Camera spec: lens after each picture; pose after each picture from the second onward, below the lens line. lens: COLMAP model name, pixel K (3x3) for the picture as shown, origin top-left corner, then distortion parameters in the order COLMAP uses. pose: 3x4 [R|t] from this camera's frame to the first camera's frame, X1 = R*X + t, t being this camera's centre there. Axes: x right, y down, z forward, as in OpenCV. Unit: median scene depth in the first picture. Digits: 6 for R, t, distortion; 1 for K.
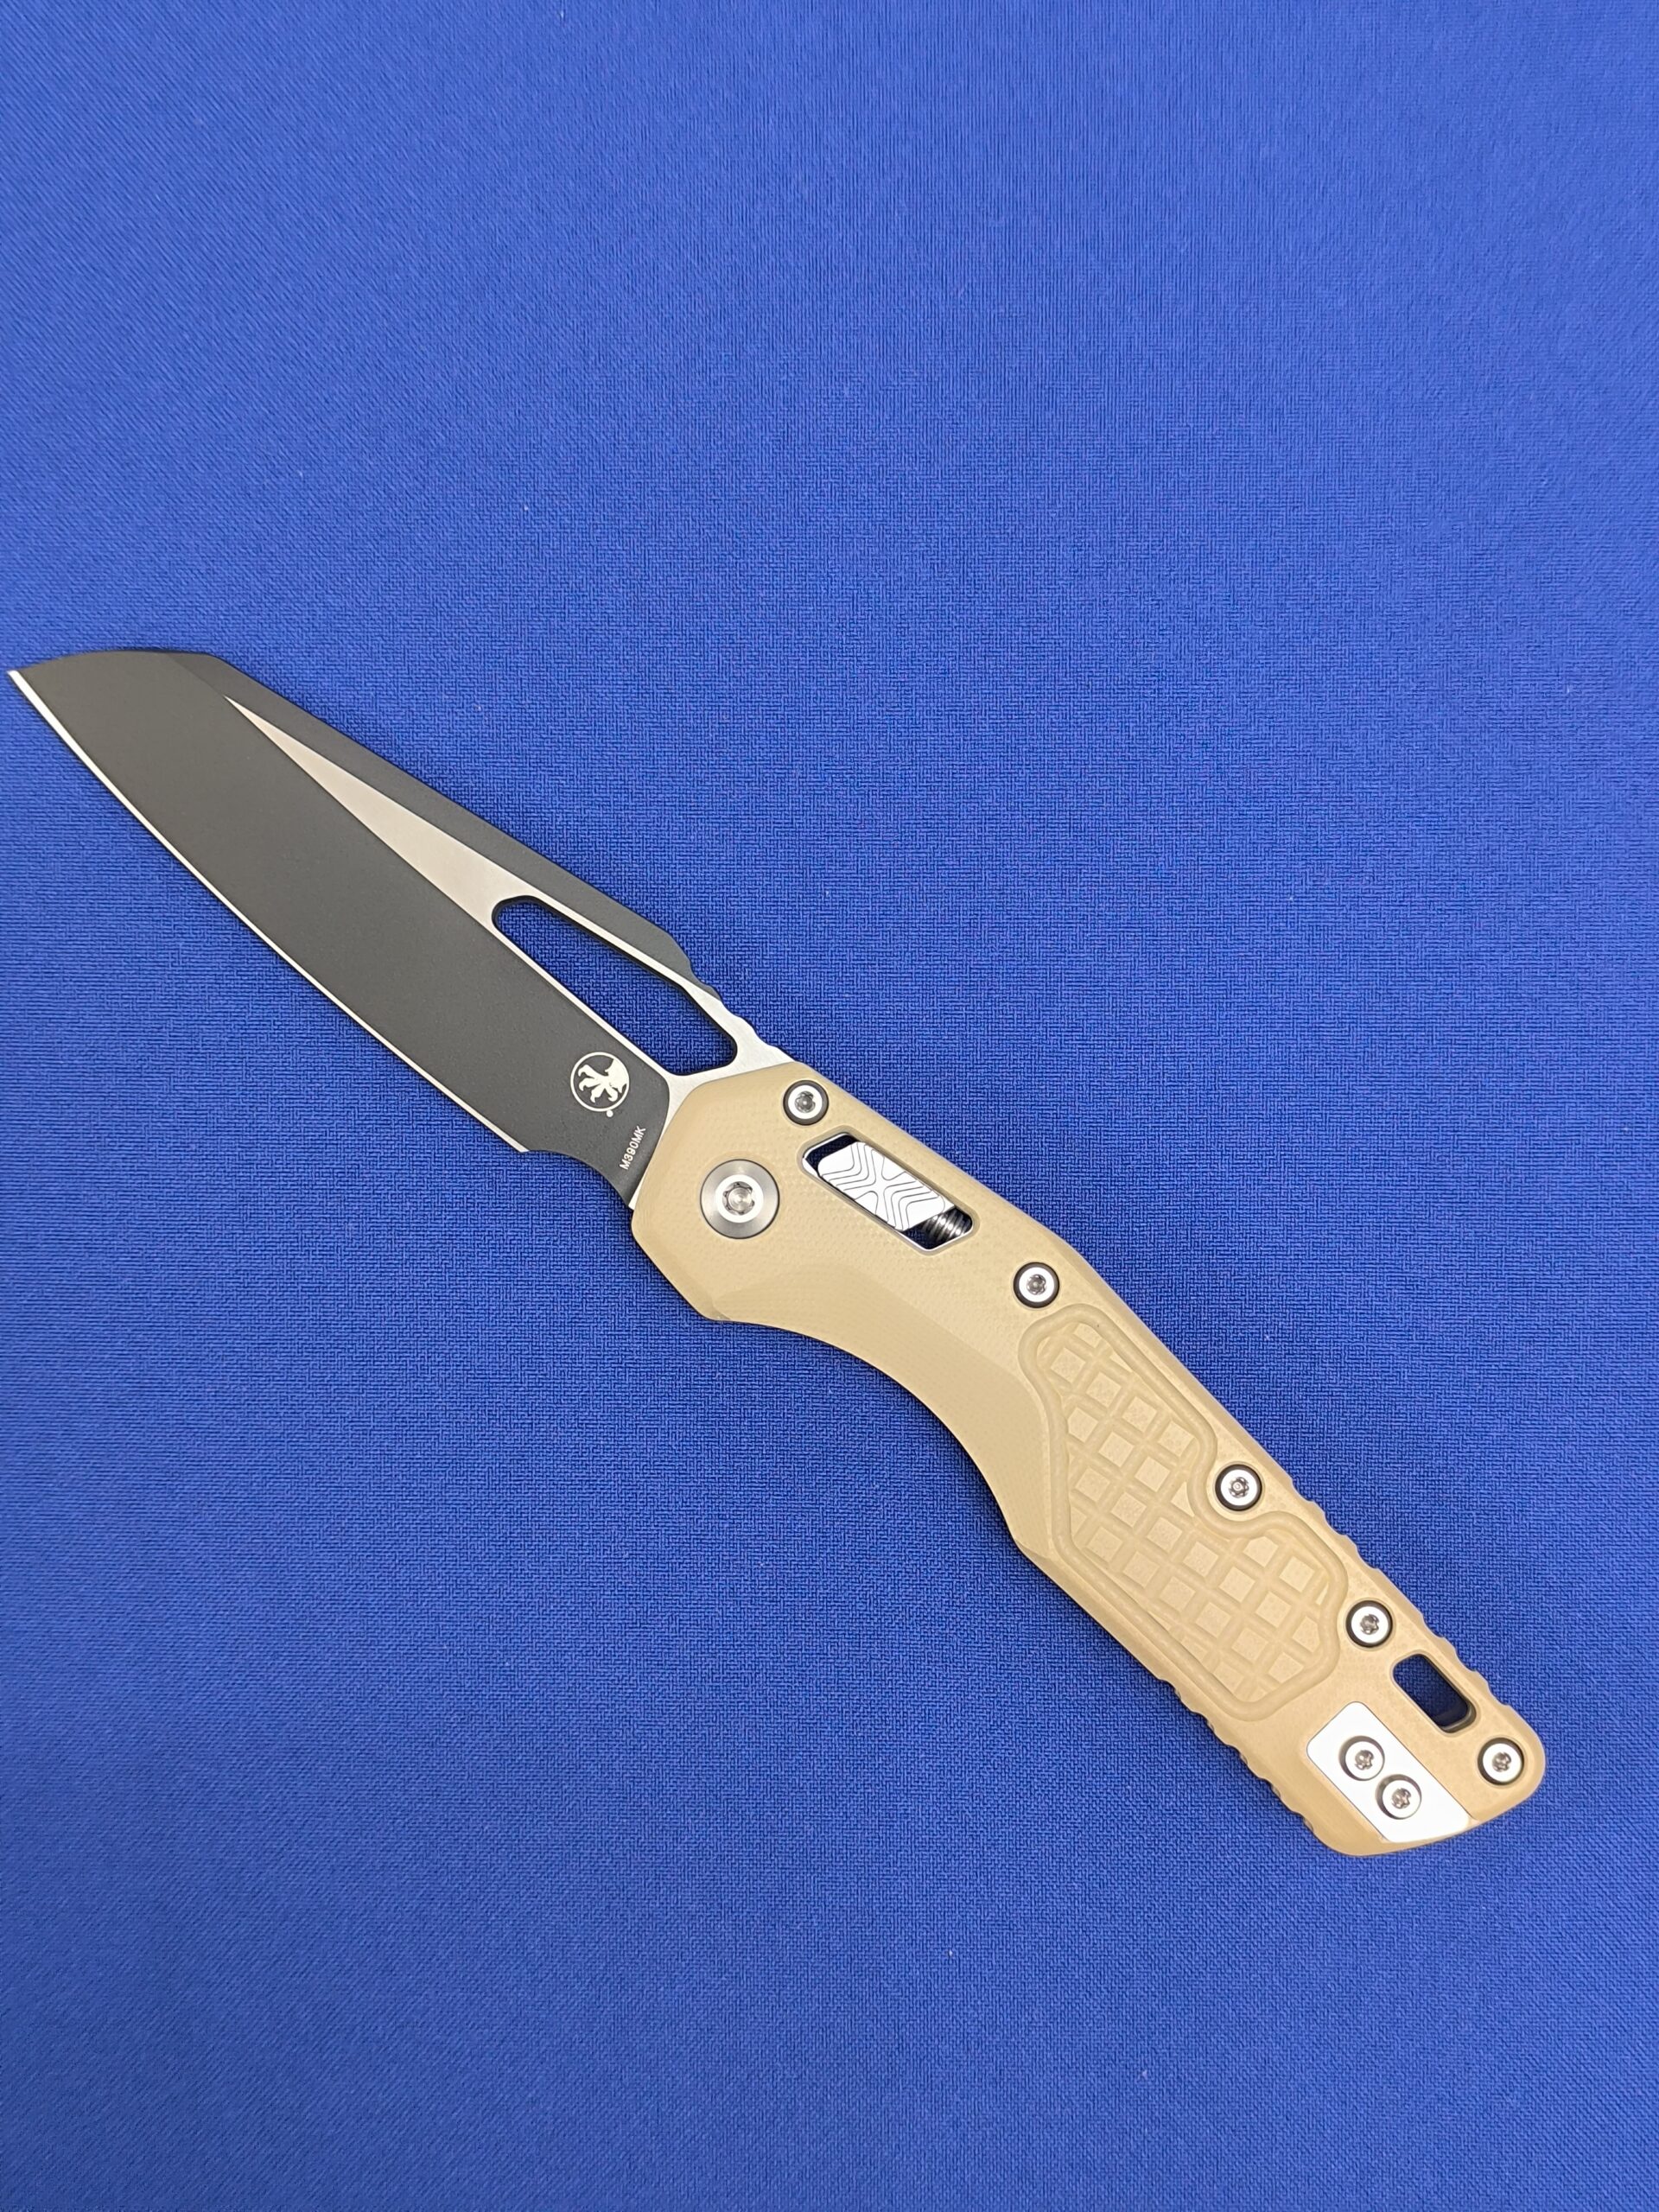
lens RADIAL K [[2897.3, 0, 775.4], [0, 2897.3, 1106.7], [0, 0, 1]] dist [0.129206, -0.593837]
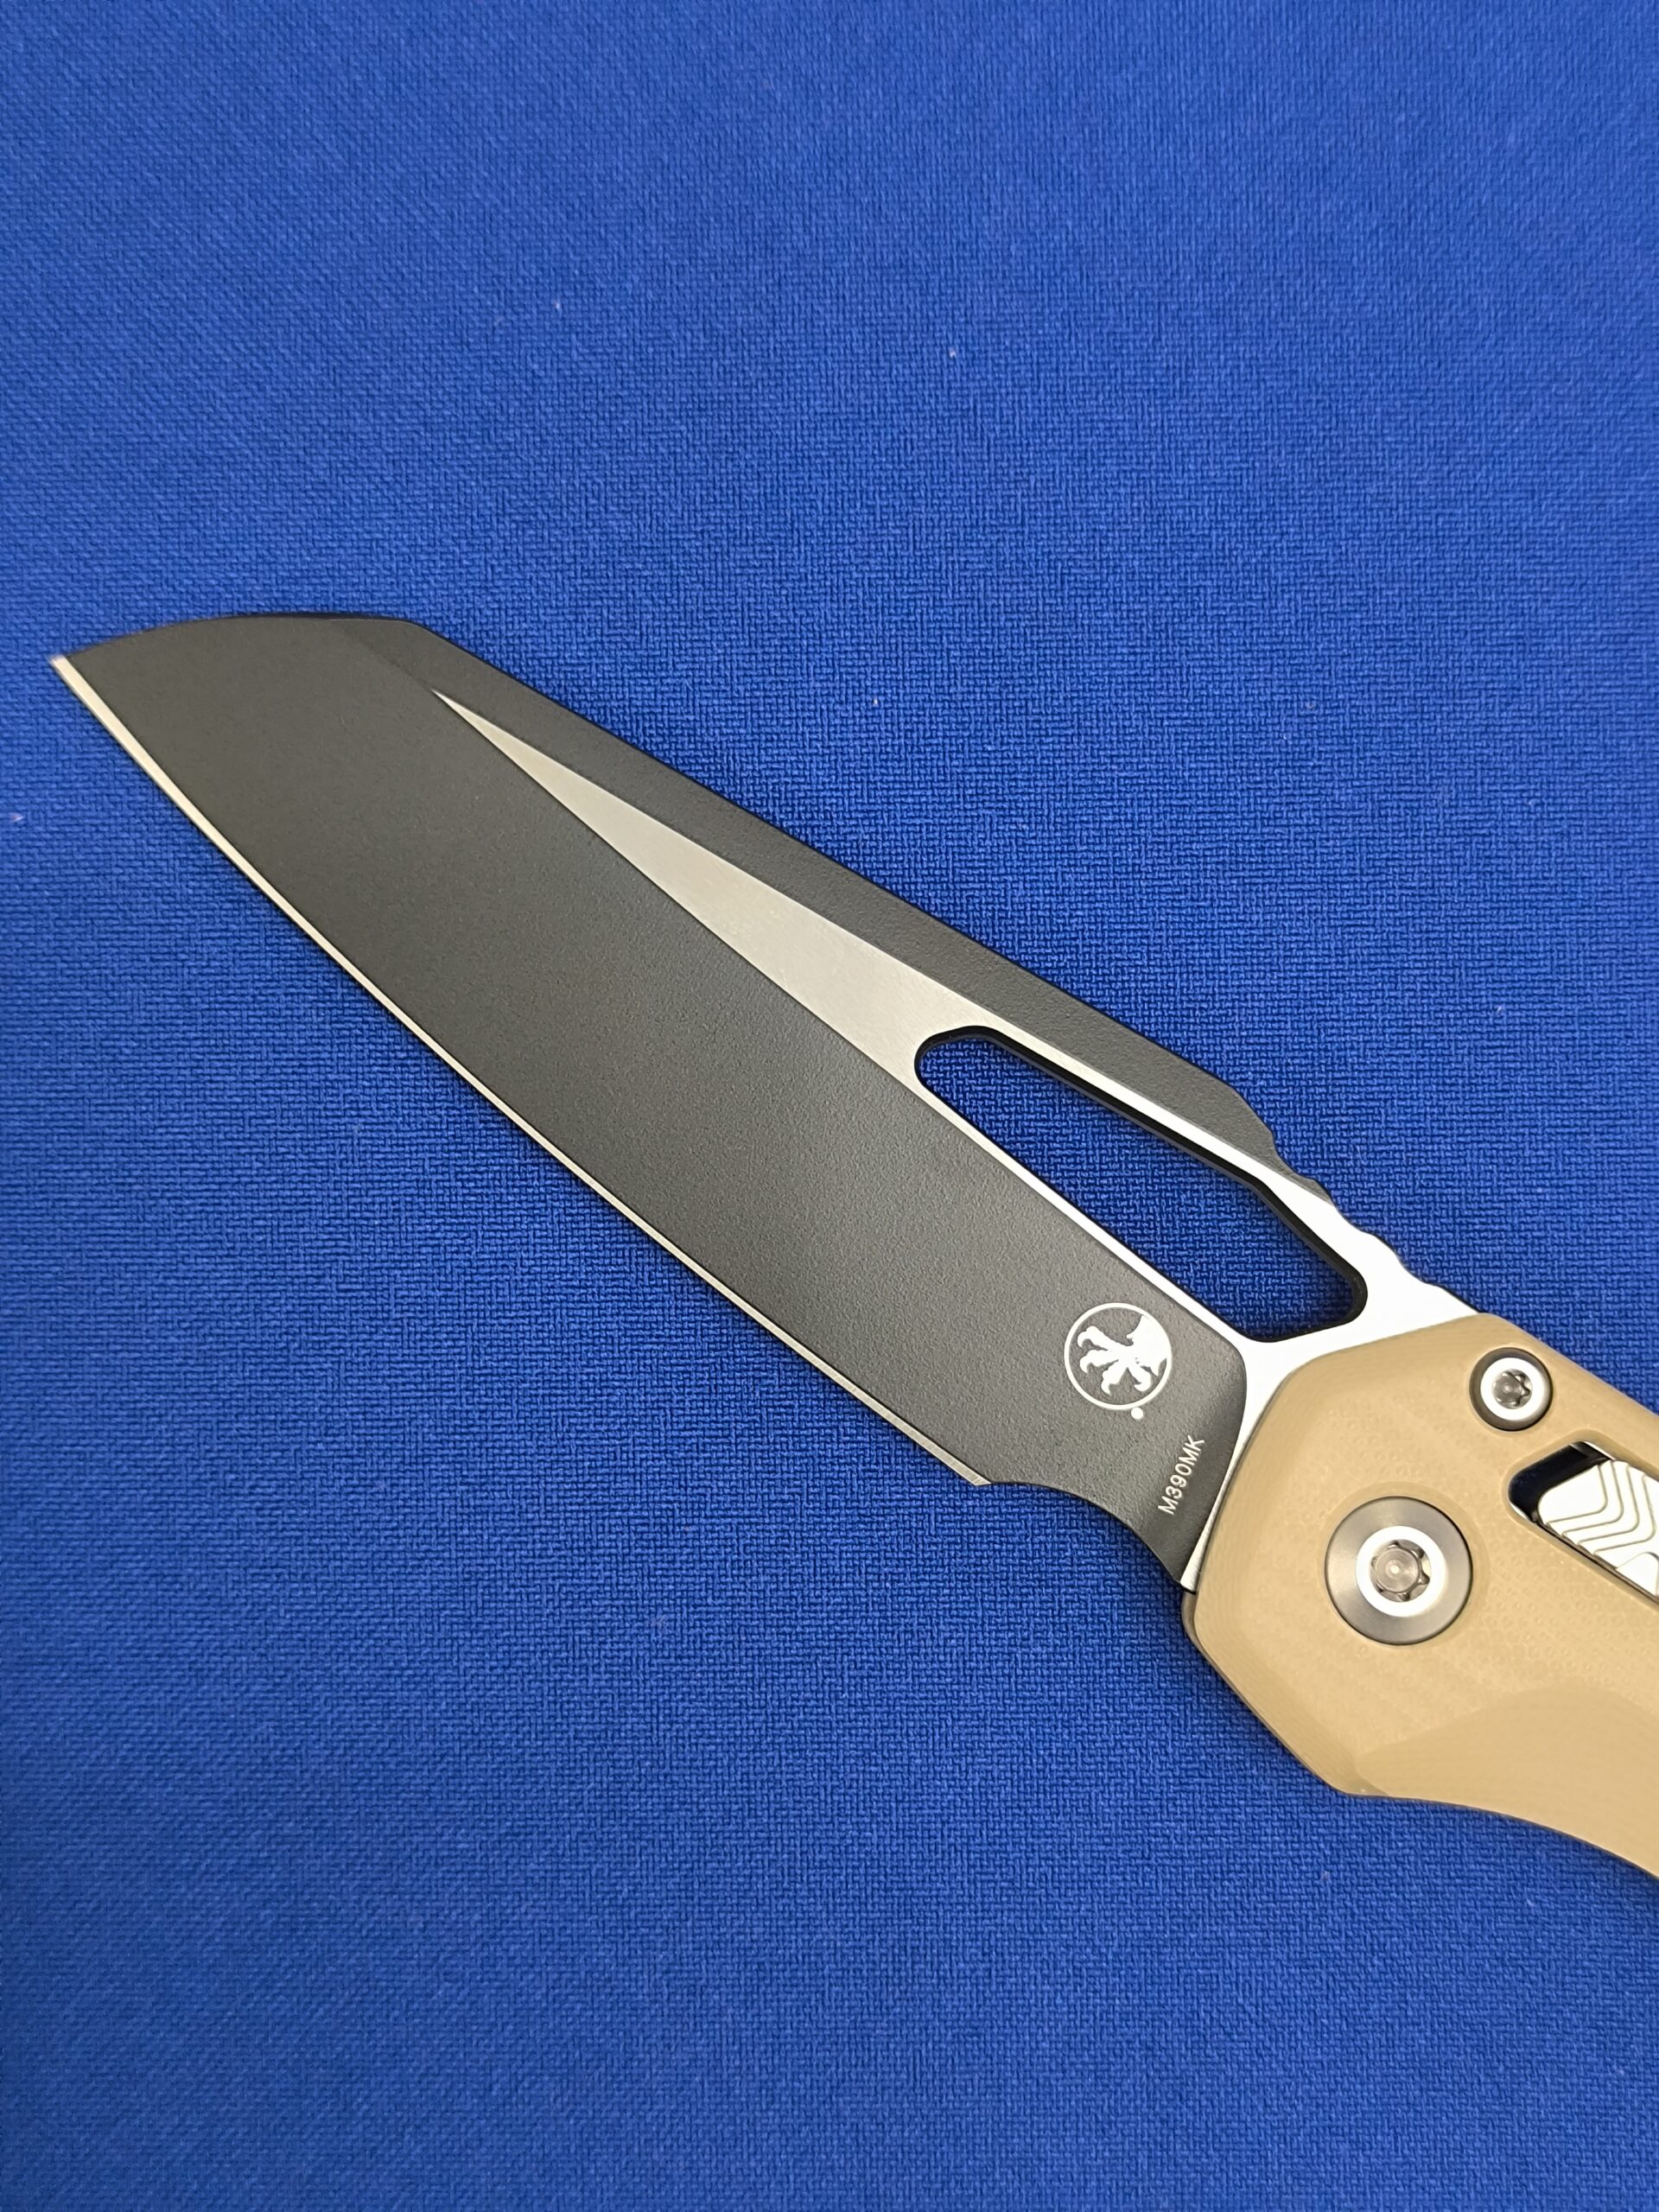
lens RADIAL K [[2897.3, 0, 775.4], [0, 2897.3, 1106.7], [0, 0, 1]] dist [0.129206, -0.593837]
pose [[0.999731, -0.022754, 0.004437, -0.127489], [0.022995, 0.997623, -0.064959, -0.021702], [-0.002948, 0.065044, 0.997878, 0.442218]]
